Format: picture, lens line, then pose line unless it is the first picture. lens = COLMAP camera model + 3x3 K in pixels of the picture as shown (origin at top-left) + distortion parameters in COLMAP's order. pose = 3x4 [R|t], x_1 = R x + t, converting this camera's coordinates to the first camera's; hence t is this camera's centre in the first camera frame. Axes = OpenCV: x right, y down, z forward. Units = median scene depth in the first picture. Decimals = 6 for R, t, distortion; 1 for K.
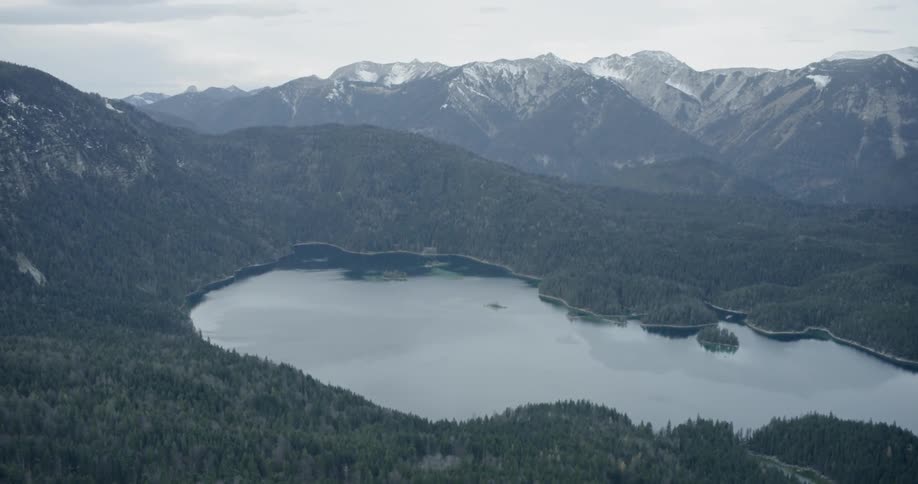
lens RADIAL K [[887.7, 0, 463.9], [0, 887.7, 234.6], [0, 0, 1]] dist [-0.074419, 0.000000]
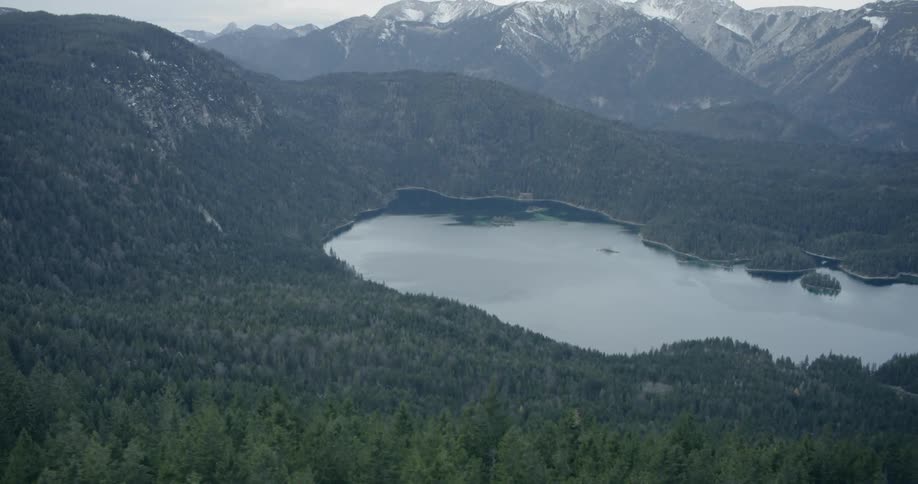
lens RADIAL K [[887.7, 0, 461.6], [0, 887.7, 240.8], [0, 0, 1]] dist [-0.074419, 0.000000]
pose [[0.999434, 0.004654, -0.033323, -0.041492], [-0.001973, 0.996789, 0.080050, -0.007196], [0.033589, -0.079939, 0.996234, -0.035271]]
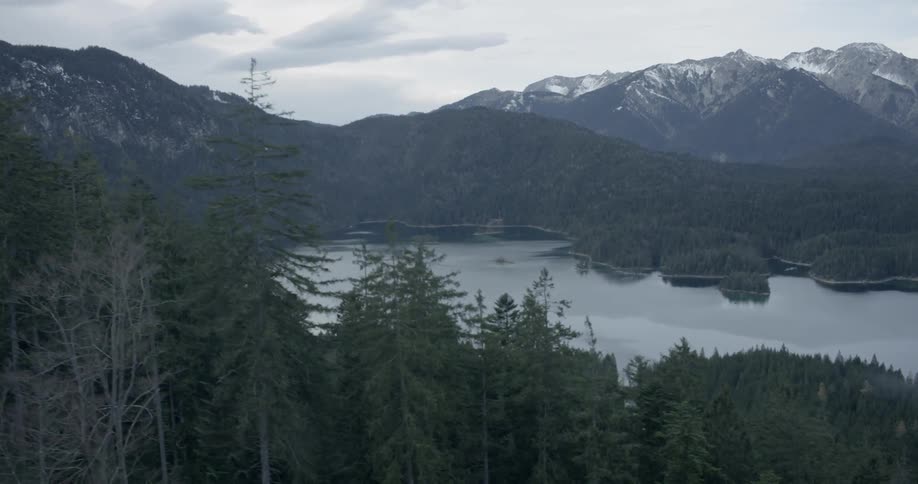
lens RADIAL K [[887.7, 0, 461.6], [0, 887.7, 234.1], [0, 0, 1]] dist [-0.074419, 0.000000]
pose [[0.965519, -0.017476, -0.259747, 0.083029], [0.007649, 0.999218, -0.038797, 0.033515], [0.260221, 0.035472, 0.964897, 0.073376]]
